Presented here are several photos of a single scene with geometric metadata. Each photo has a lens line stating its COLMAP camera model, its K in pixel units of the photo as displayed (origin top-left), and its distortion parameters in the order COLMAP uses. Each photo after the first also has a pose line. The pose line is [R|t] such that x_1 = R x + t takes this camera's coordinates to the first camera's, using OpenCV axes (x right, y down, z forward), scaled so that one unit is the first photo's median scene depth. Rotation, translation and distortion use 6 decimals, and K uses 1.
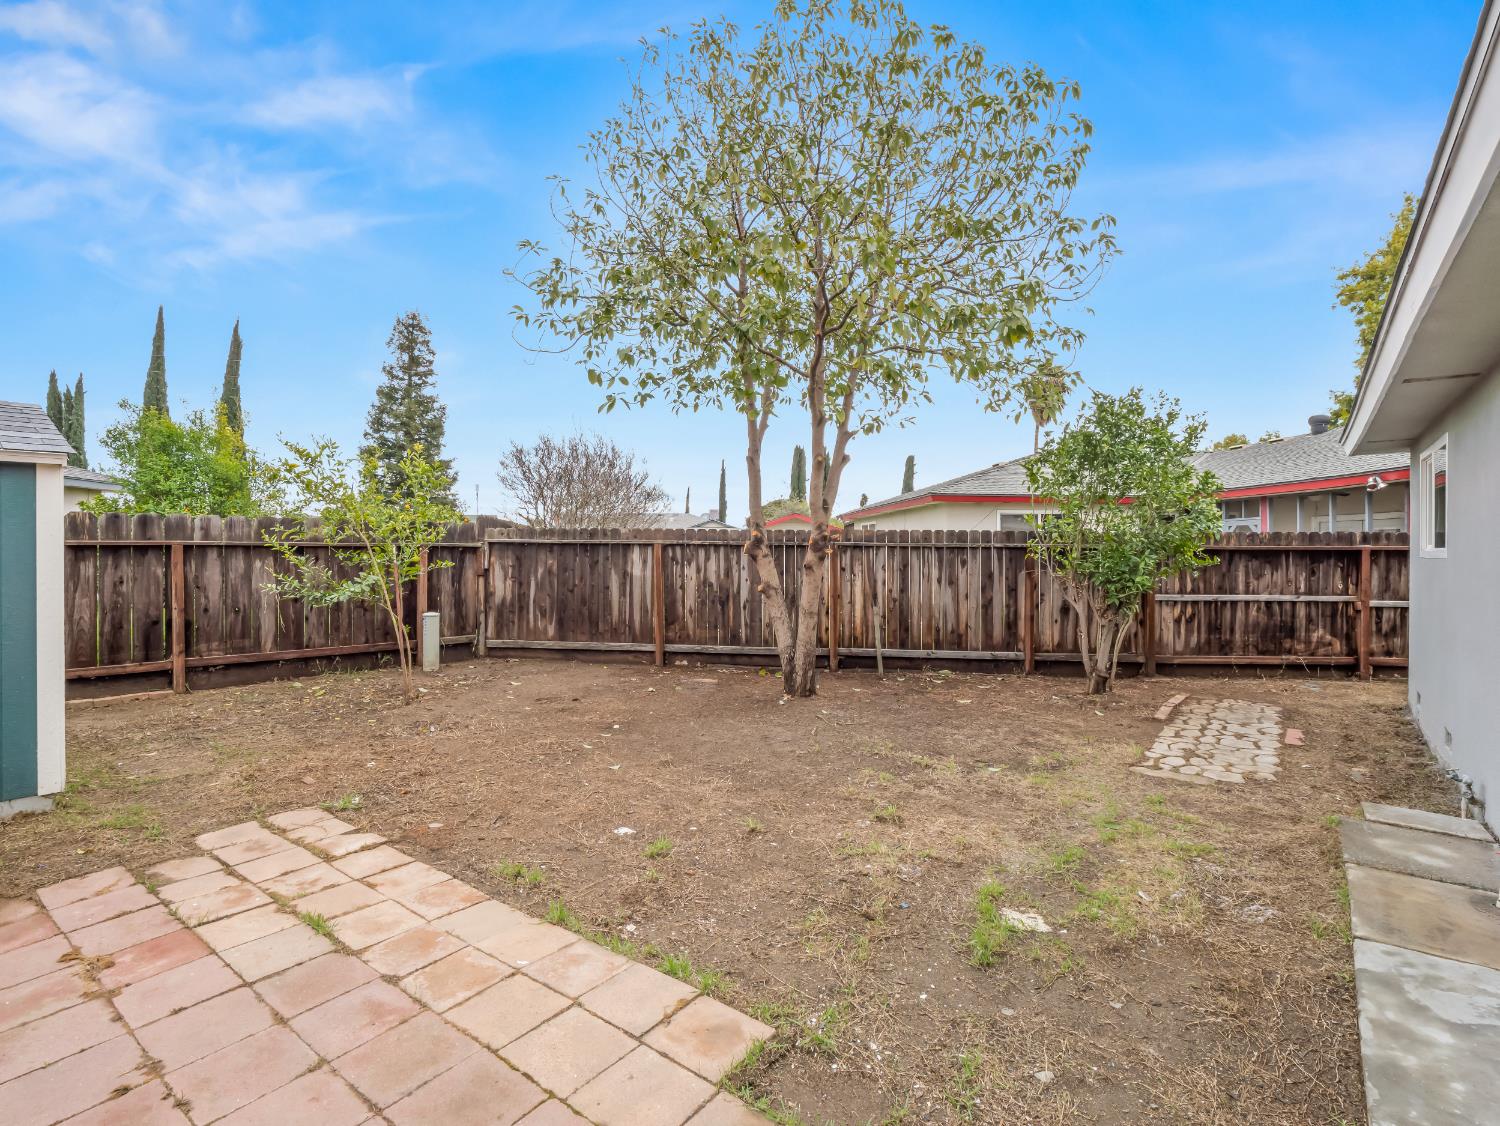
lens RADIAL K [[731.2, 0, 753.1], [0, 731.2, 549.5], [0, 0, 1]] dist [-0.002840, -0.000454]
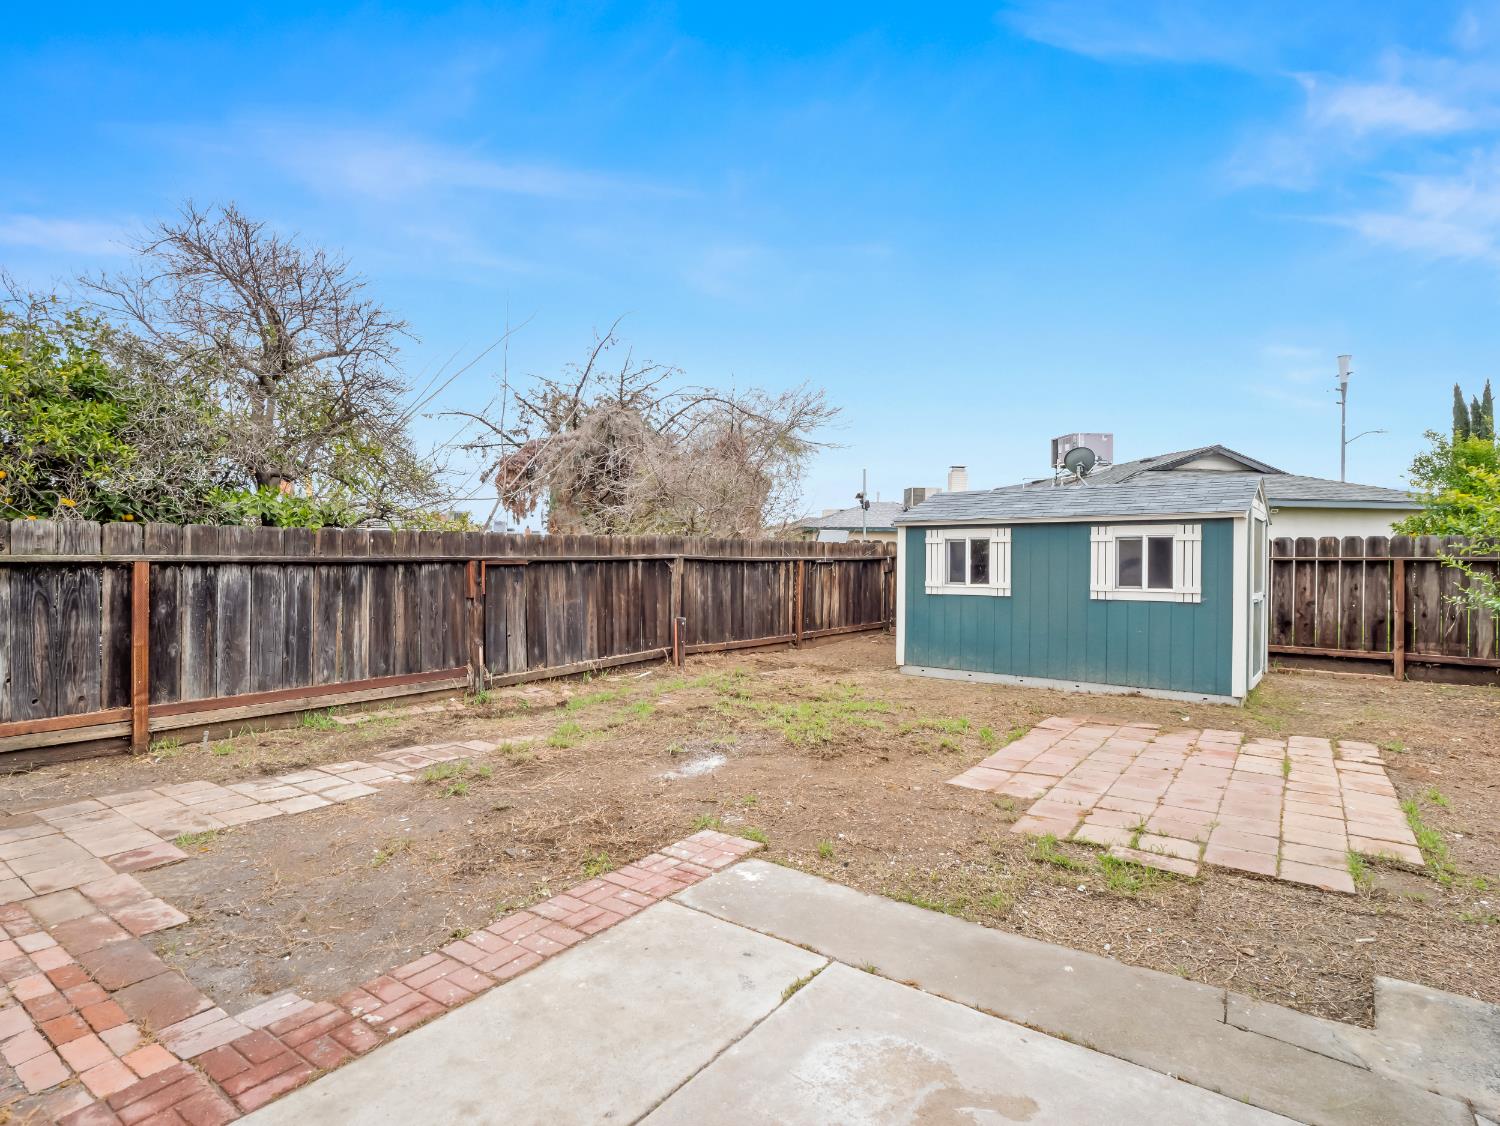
lens RADIAL K [[769.0, 0, 750.9], [0, 769.0, 560.2], [0, 0, 1]] dist [-0.005668, 0.000712]
pose [[0.044673, 0.000633, -0.999001, 0.460829], [-0.004739, 0.999989, 0.000422, -0.001866], [0.998990, 0.004716, 0.044675, -0.157944]]
